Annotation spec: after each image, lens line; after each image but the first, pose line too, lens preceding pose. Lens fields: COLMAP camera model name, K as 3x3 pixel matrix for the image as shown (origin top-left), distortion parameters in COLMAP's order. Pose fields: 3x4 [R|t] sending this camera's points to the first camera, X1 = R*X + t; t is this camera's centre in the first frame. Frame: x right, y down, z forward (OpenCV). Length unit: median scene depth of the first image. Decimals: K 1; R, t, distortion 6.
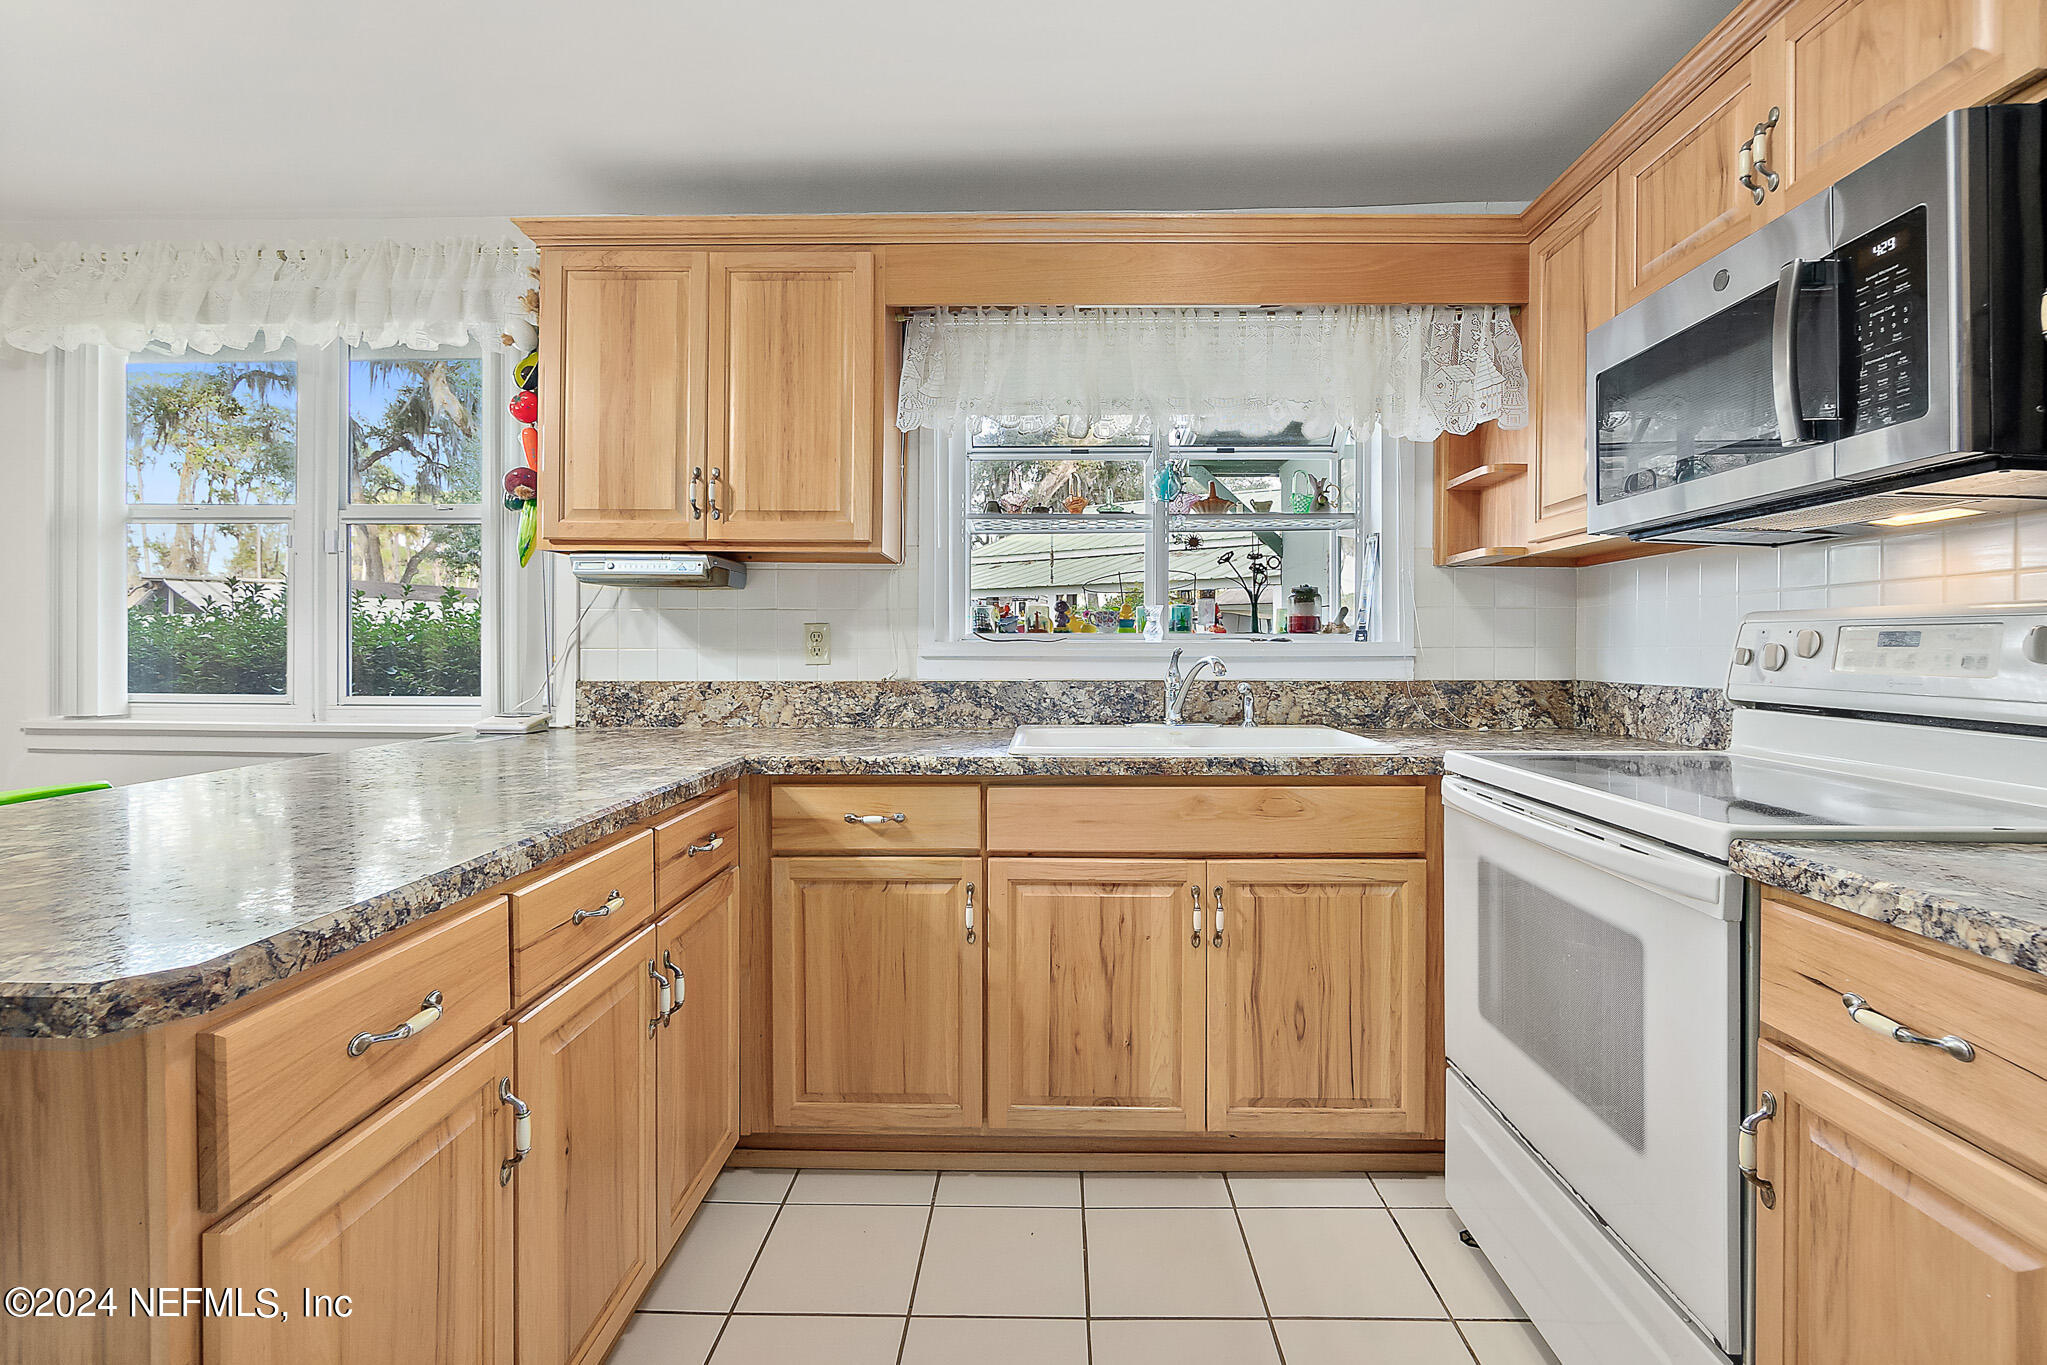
lens RADIAL K [[920.5, 0, 1026.9], [0, 920.5, 643.3], [0, 0, 1]] dist [-0.003218, -0.000394]
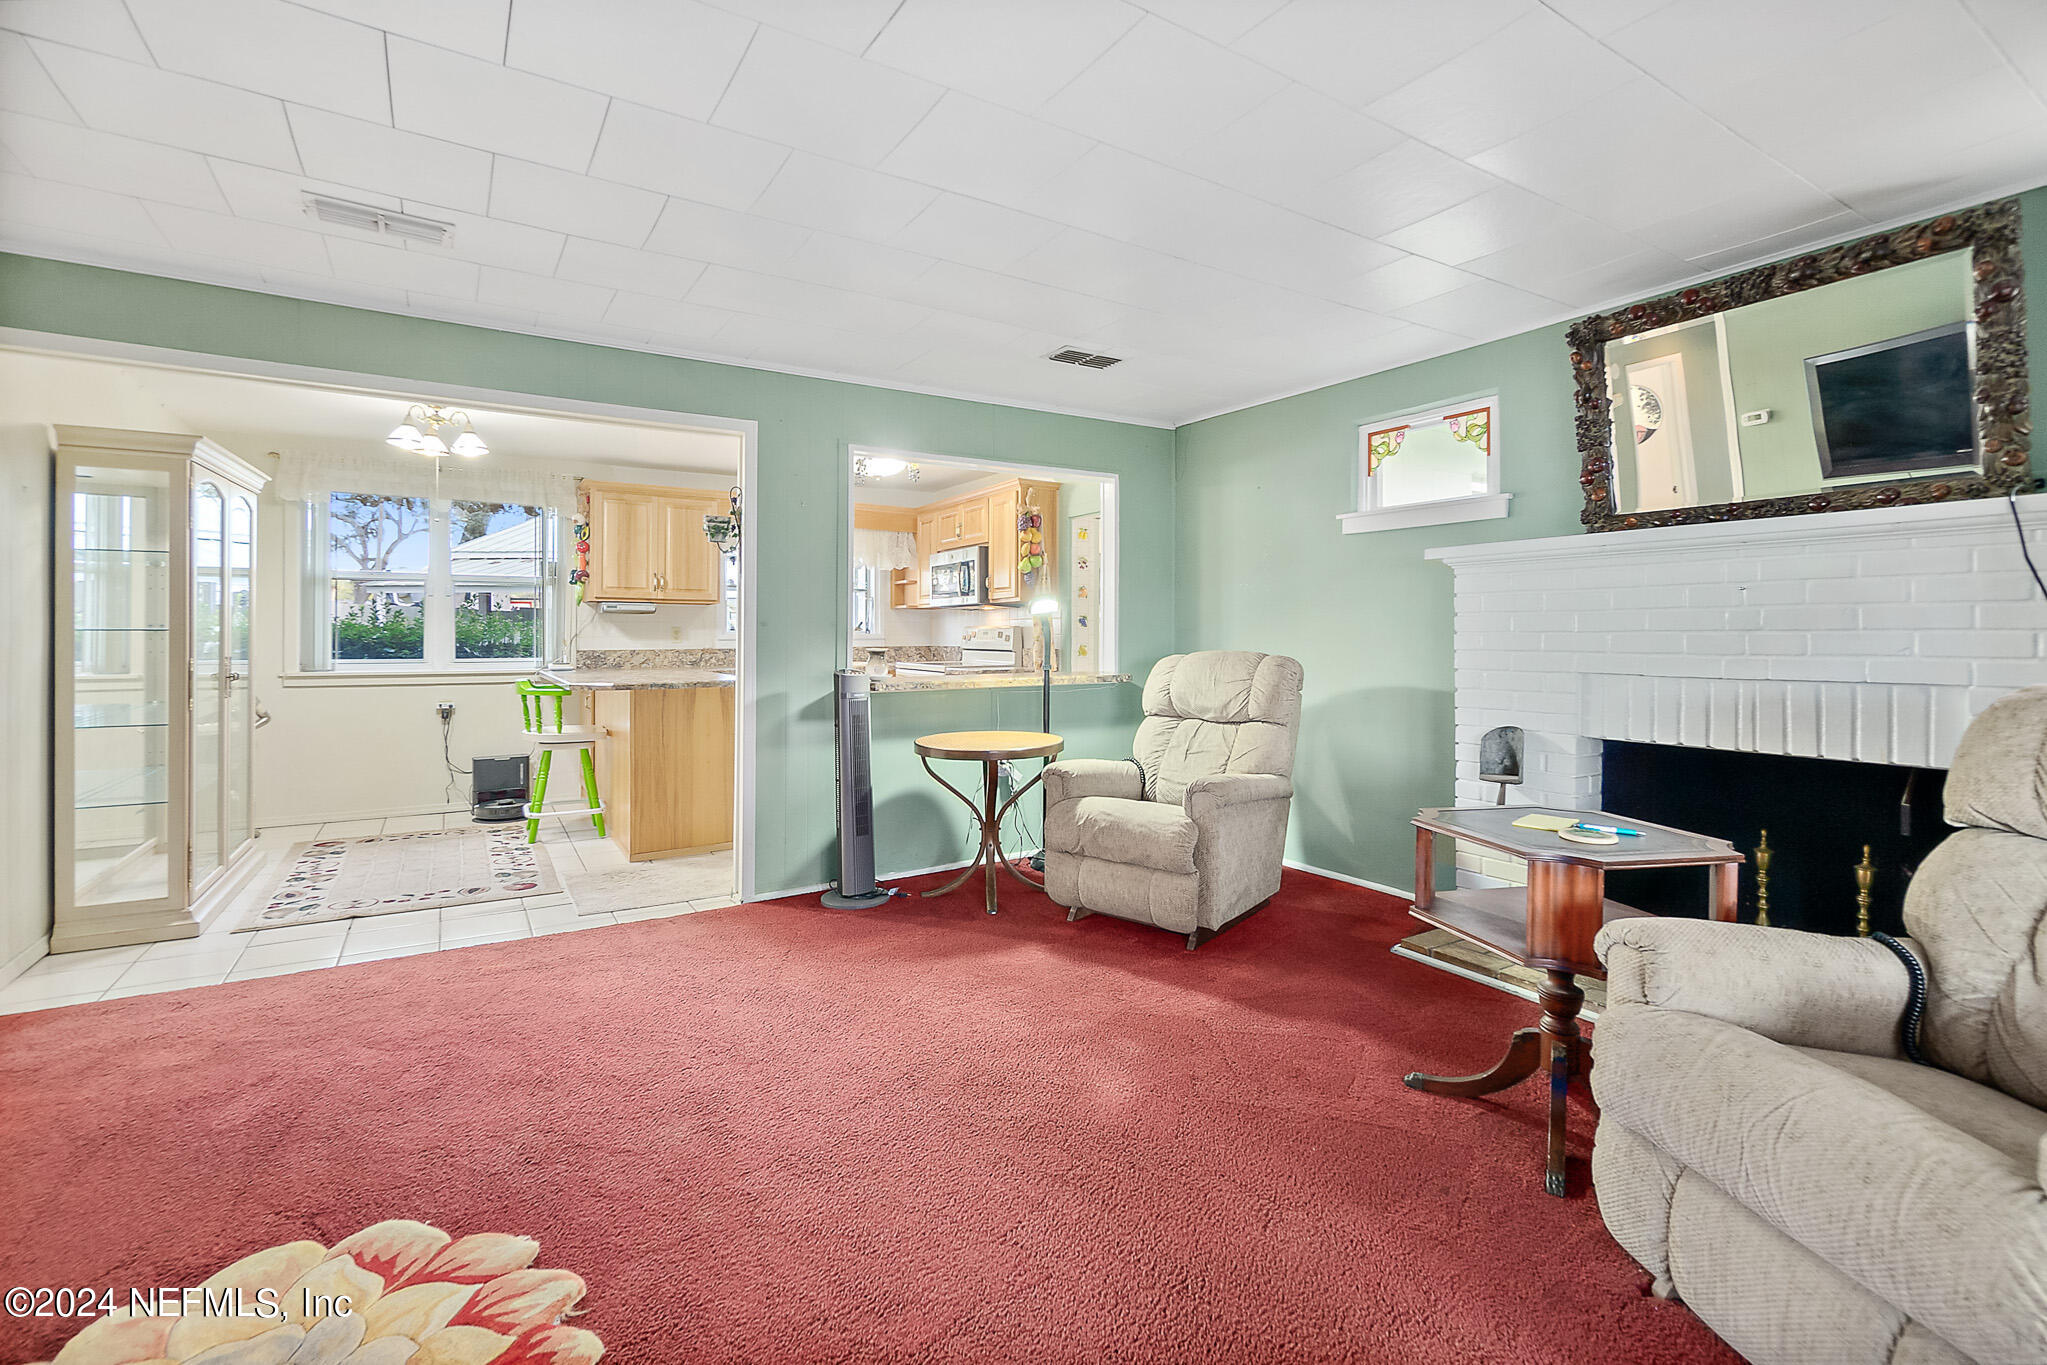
lens RADIAL K [[896.5, 0, 1014.8], [0, 896.5, 624.3], [0, 0, 1]] dist [-0.001824, -0.000347]
pose [[0.833348, 0.002865, 0.552741, -0.852919], [0.000489, 0.999982, -0.005920, -0.014579], [-0.552749, 0.005204, 0.833332, -1.696792]]
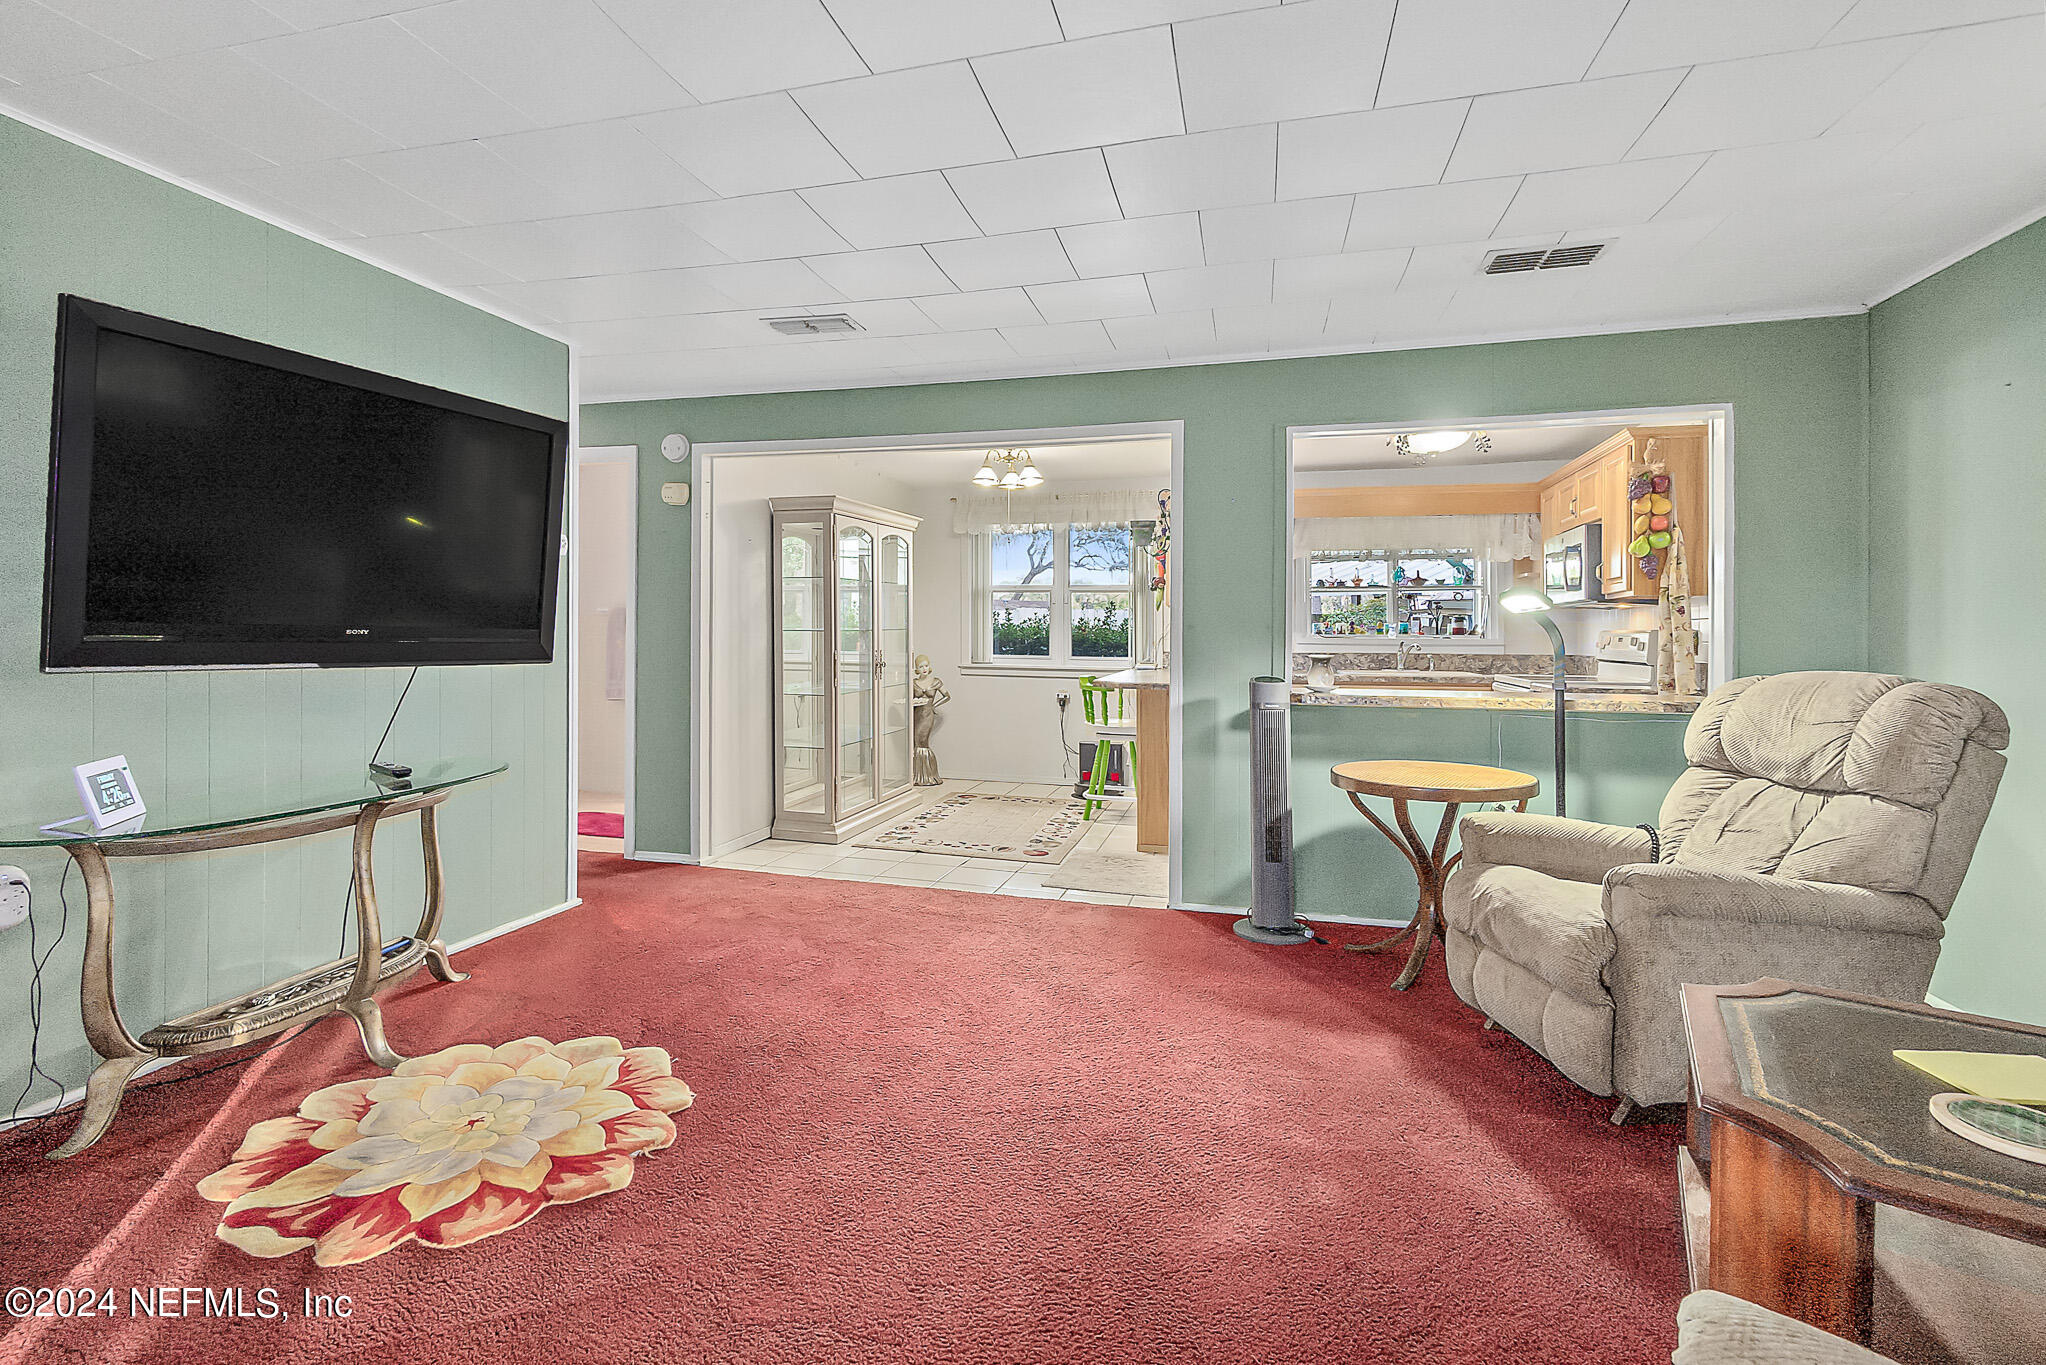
lens RADIAL K [[919.8, 0, 1018.4], [0, 919.8, 633.0], [0, 0, 1]] dist [0.001912, 0.000183]
pose [[0.972177, 0.004507, -0.234204, -0.275237], [-0.004276, 0.999990, 0.001496, -0.015678], [0.234208, -0.000453, 0.972186, -1.737873]]
